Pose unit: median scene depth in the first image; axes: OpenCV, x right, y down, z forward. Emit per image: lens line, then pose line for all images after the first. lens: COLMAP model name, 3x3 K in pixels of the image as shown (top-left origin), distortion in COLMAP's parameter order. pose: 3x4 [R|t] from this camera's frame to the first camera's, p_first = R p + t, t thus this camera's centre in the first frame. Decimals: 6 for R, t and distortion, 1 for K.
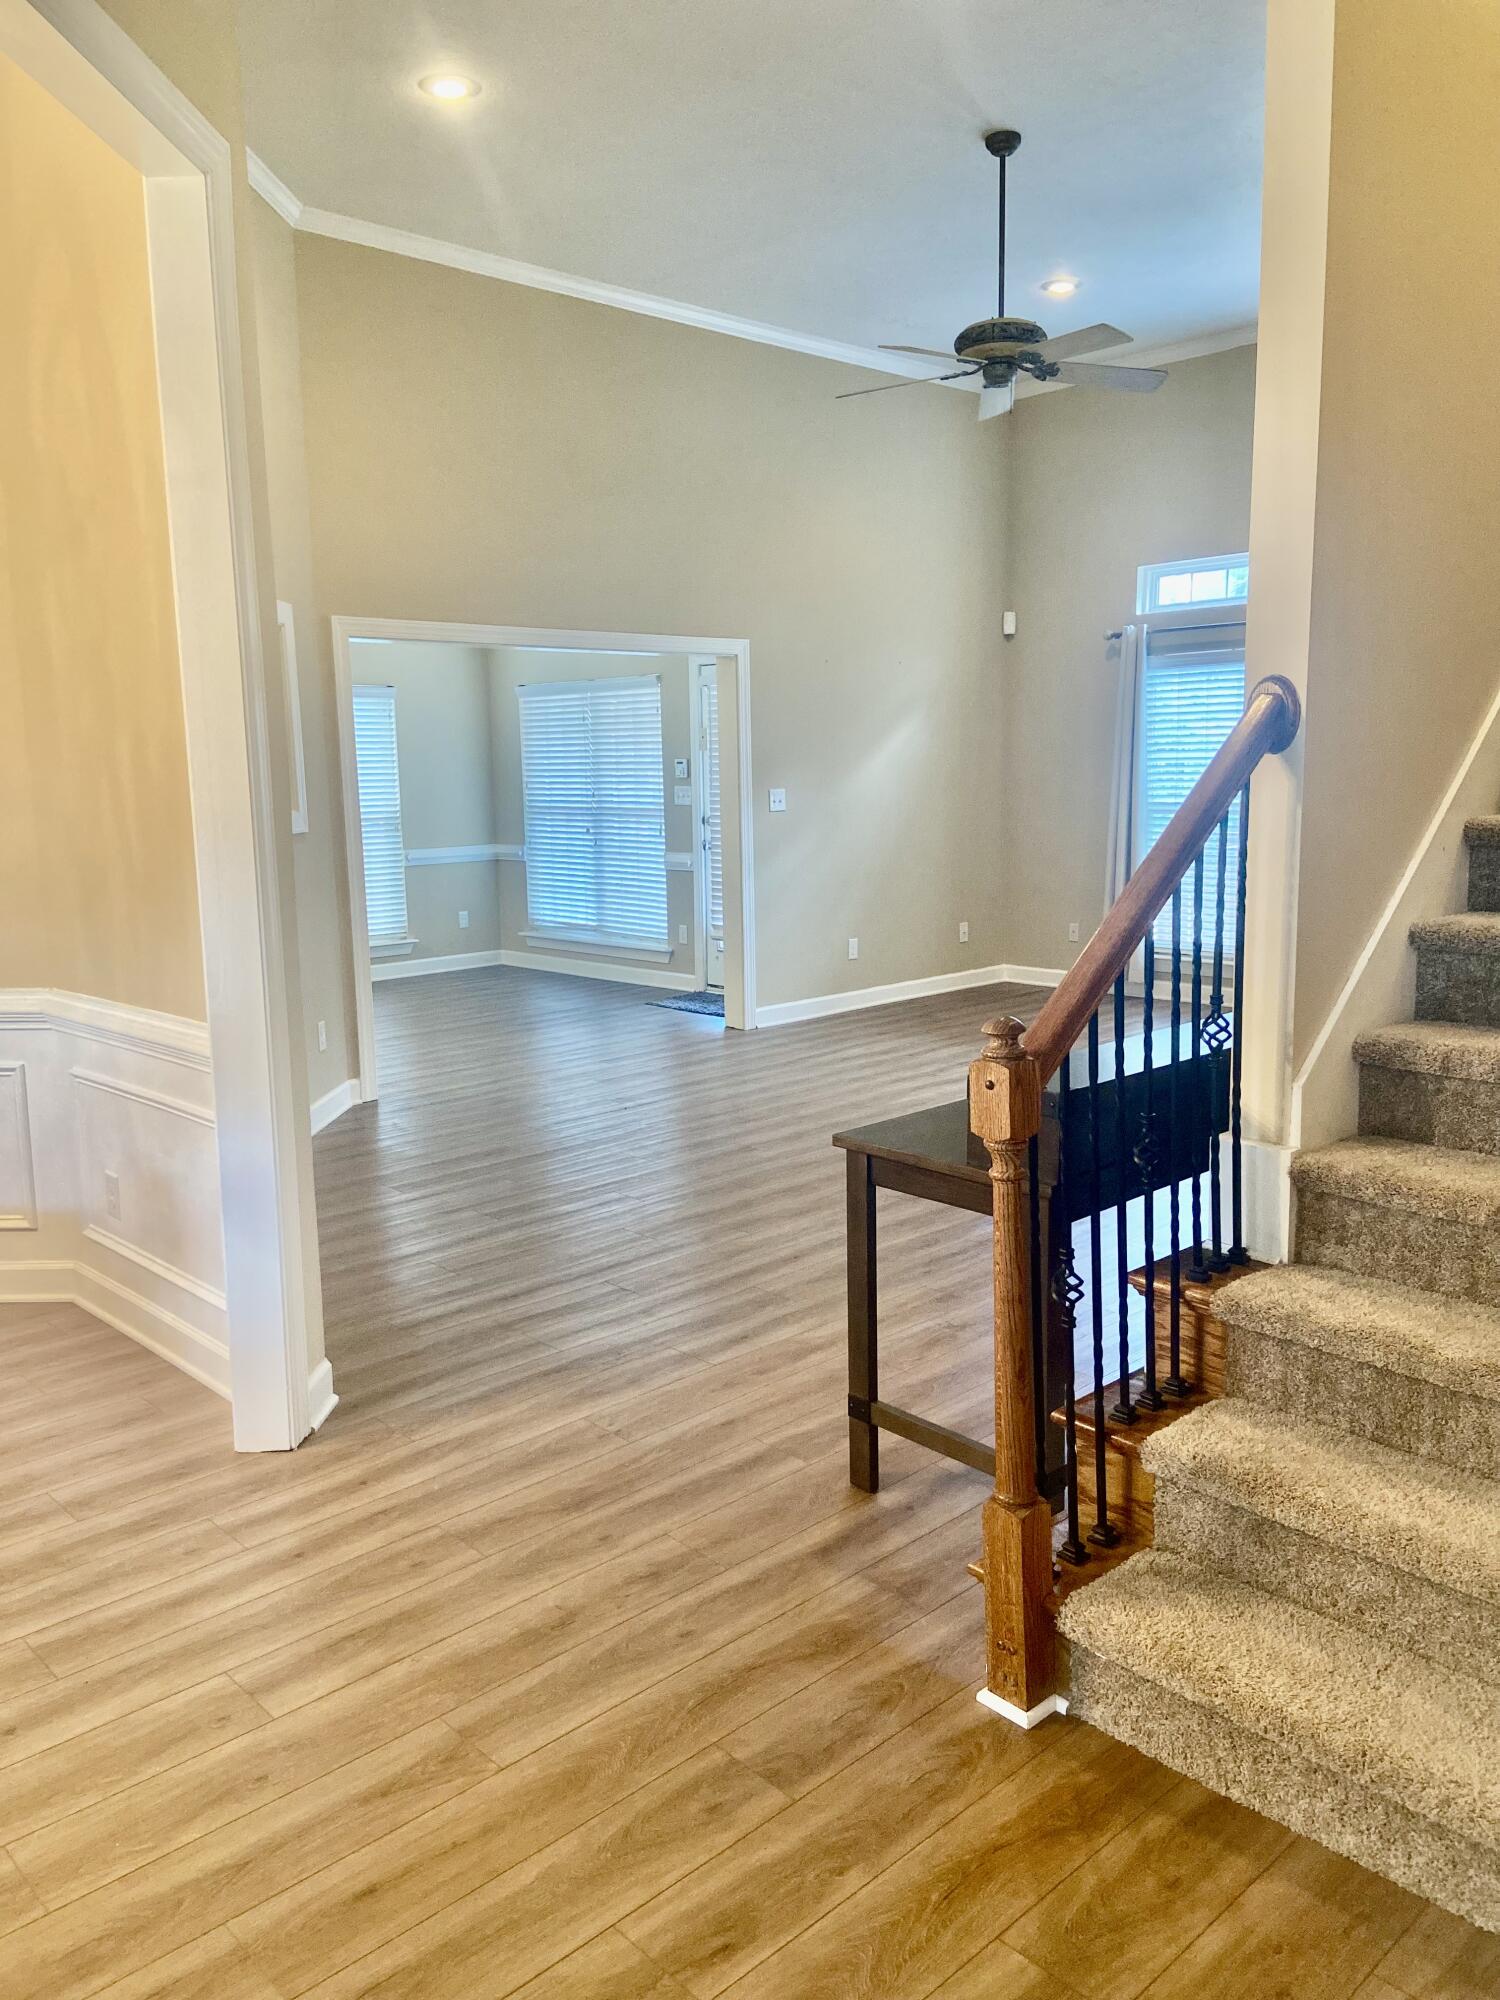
lens RADIAL K [[1497.3, 0, 750.0], [0, 1497.3, 1000.0], [0, 0, 1]] dist [0.127485, -0.161240]
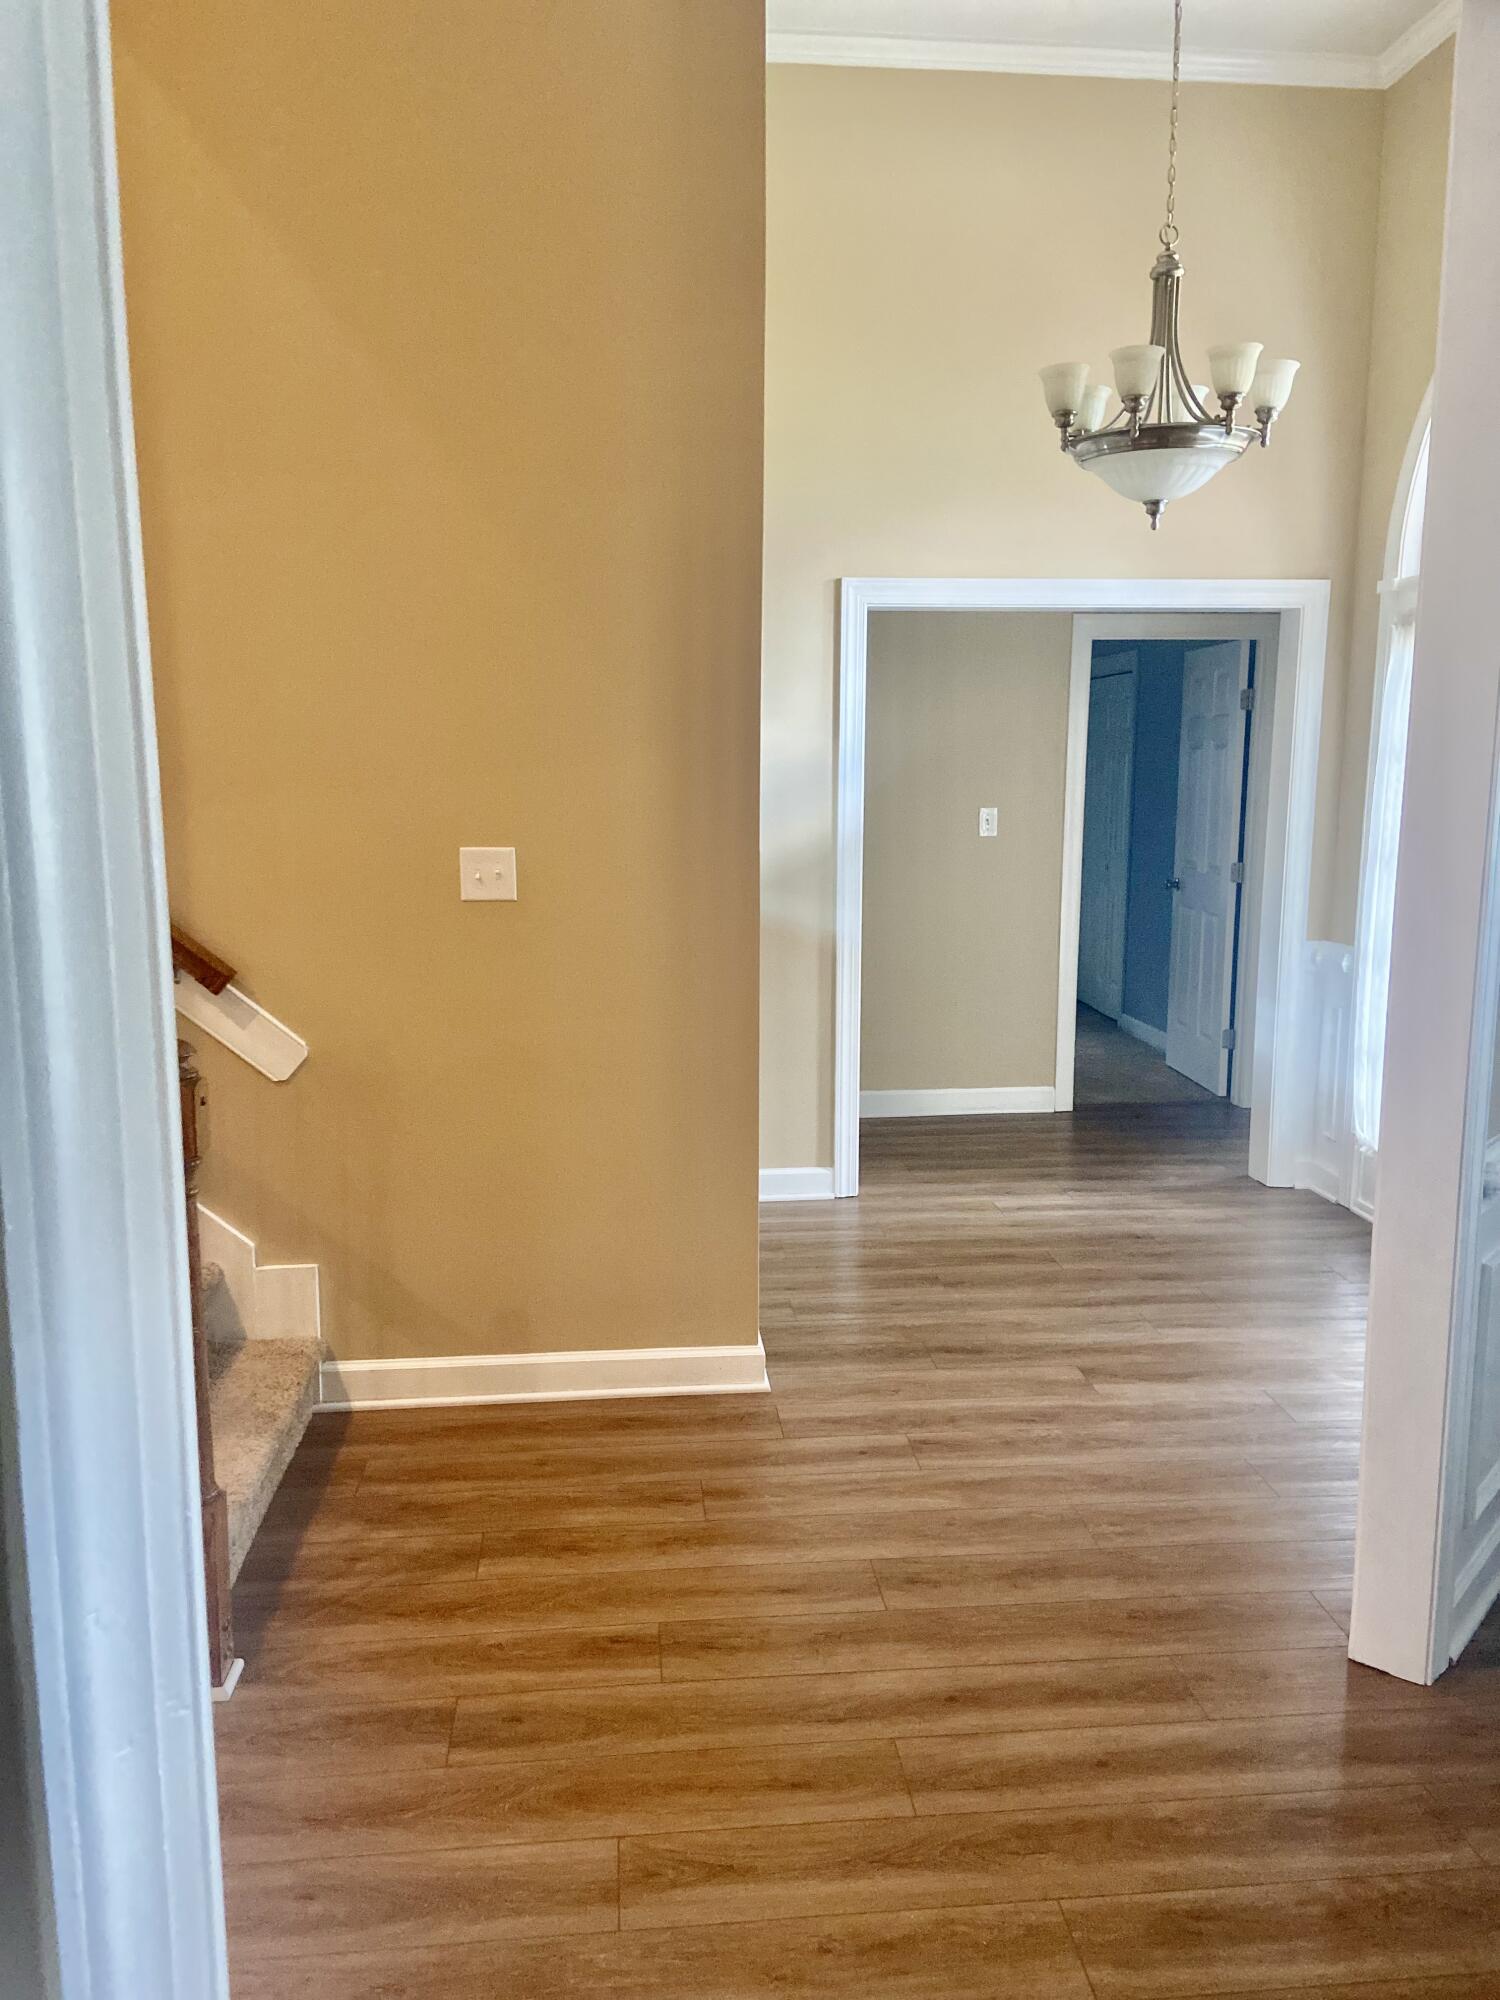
lens RADIAL K [[1497.3, 0, 750.0], [0, 1497.3, 1000.0], [0, 0, 1]] dist [0.127485, -0.161240]
pose [[-0.784840, -0.080882, 0.614397, -0.667687], [0.113494, 0.955916, 0.270820, -0.216484], [-0.609217, 0.282281, -0.741062, 1.304011]]
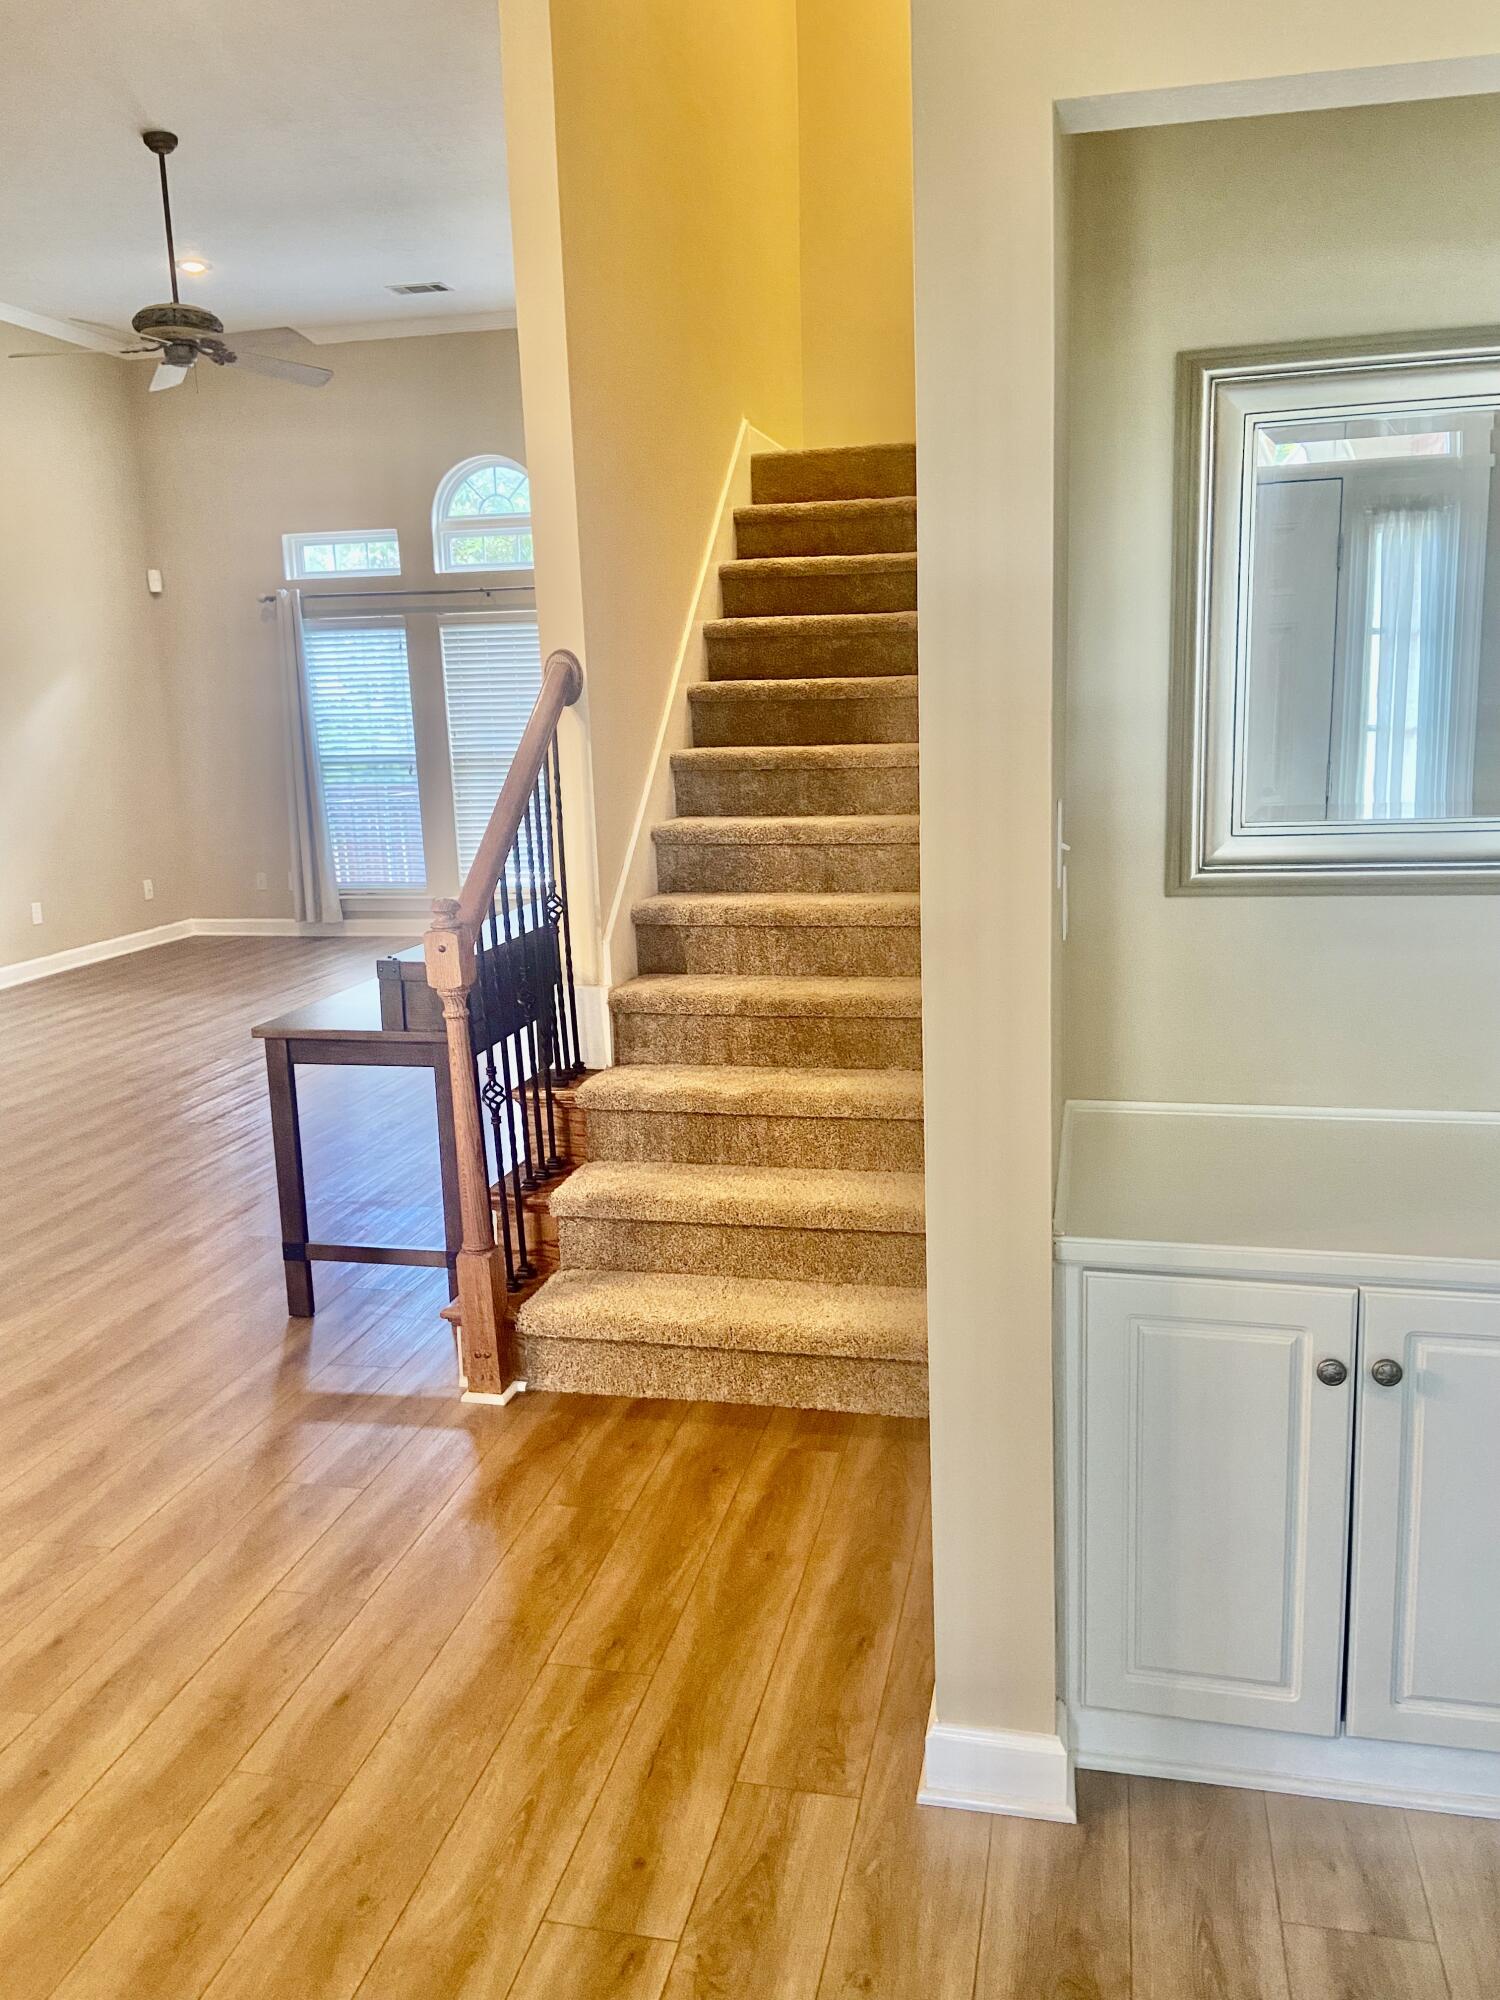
lens RADIAL K [[1497.3, 0, 750.0], [0, 1497.3, 1000.0], [0, 0, 1]] dist [0.127485, -0.161240]
pose [[0.833166, -0.118068, 0.540273, -0.300902], [0.104094, 0.992963, 0.056470, 0.046708], [-0.543138, 0.009191, 0.839593, -0.259810]]
